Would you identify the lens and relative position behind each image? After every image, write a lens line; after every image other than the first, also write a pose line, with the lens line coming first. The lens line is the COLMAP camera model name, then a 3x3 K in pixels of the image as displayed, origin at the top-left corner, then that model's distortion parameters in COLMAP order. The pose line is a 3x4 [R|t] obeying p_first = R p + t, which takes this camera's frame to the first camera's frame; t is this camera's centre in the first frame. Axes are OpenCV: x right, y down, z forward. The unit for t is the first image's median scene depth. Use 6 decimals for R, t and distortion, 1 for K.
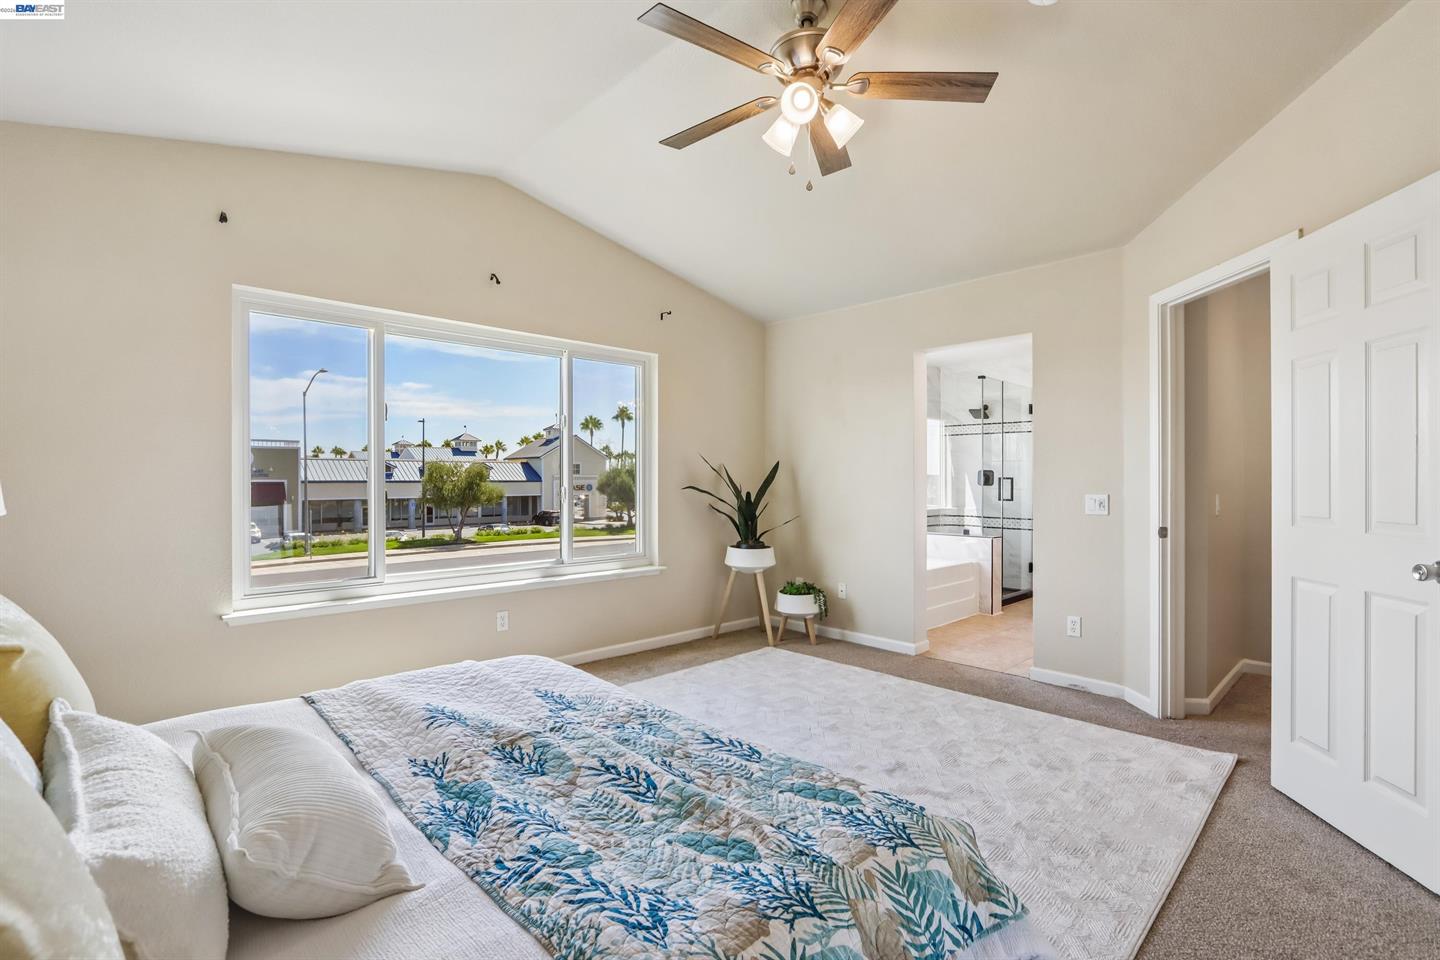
lens RADIAL K [[662.6, 0, 738.2], [0, 662.6, 489.6], [0, 0, 1]] dist [-0.012025, 0.001568]
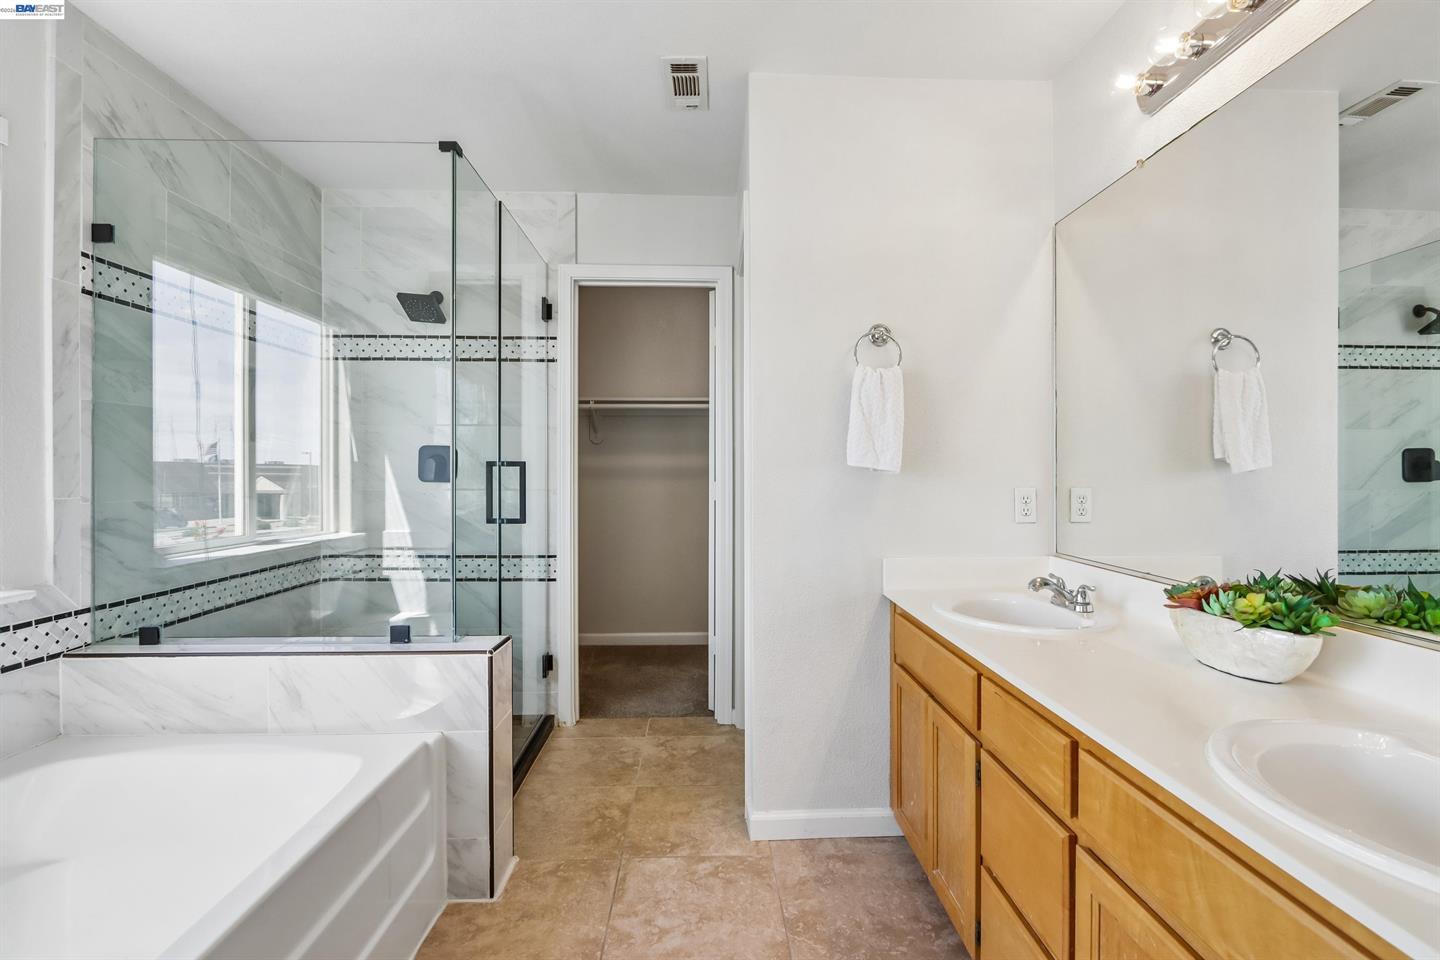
lens RADIAL K [[662.6, 0, 749.5], [0, 662.6, 471.5], [0, 0, 1]] dist [-0.012025, 0.001568]
pose [[0.662916, 0.000492, 0.748694, 0.323005], [0.010926, 0.999887, -0.010332, -0.009987], [-0.748614, 0.015030, 0.662836, 0.976080]]
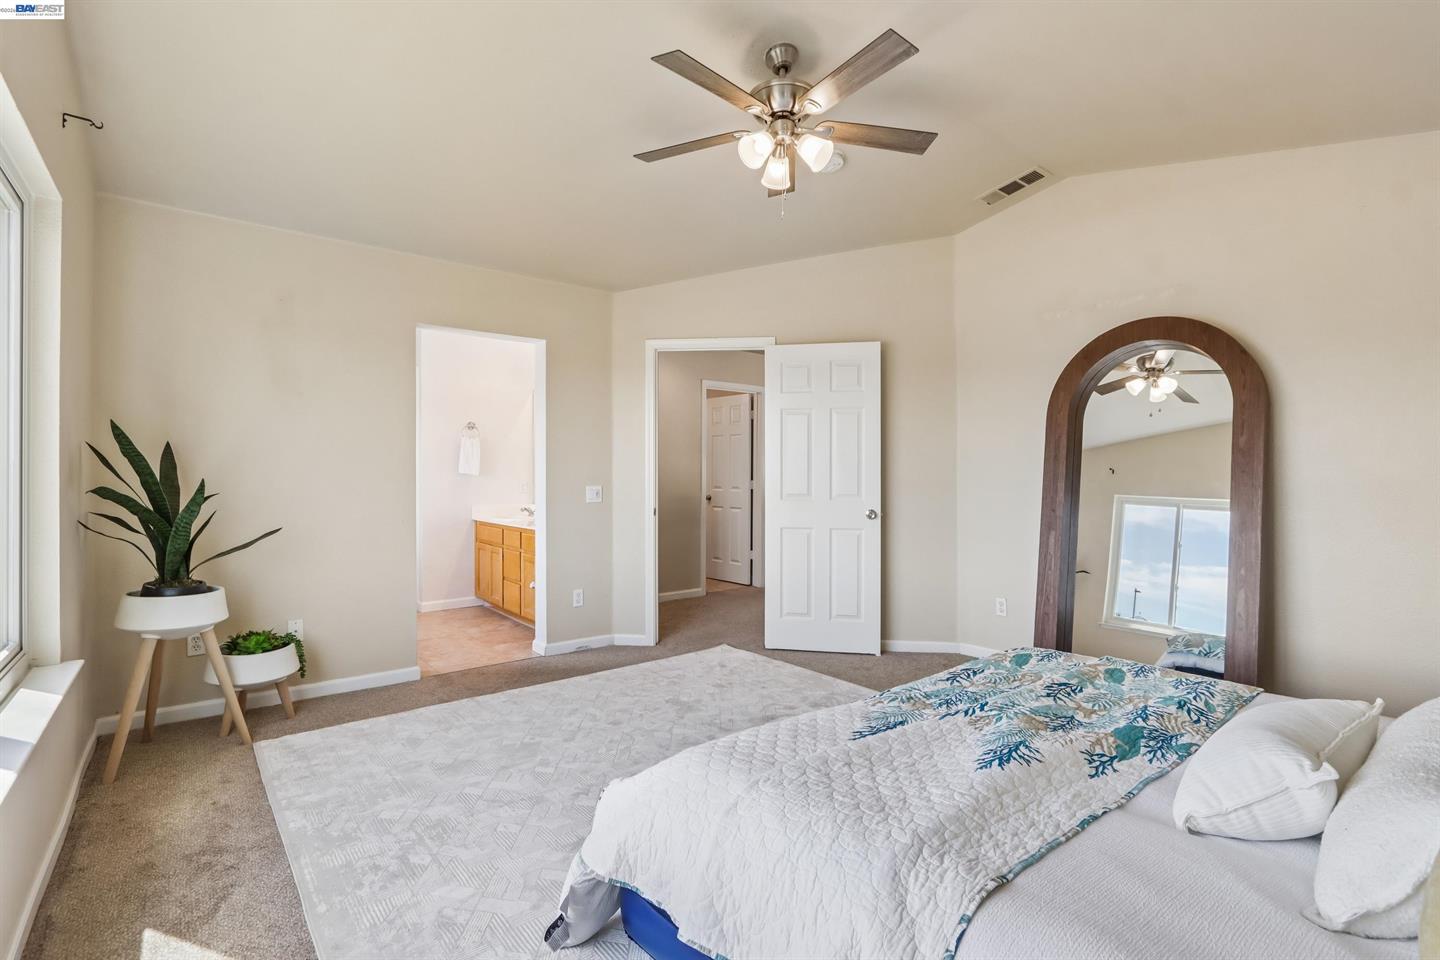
lens RADIAL K [[662.6, 0, 723.8], [0, 662.6, 472.7], [0, 0, 1]] dist [-0.012025, 0.001568]
pose [[0.099164, 0.003172, 0.995066, -0.582307], [0.009443, 0.999947, -0.004129, -0.008918], [-0.995026, 0.009806, 0.099129, 0.560276]]
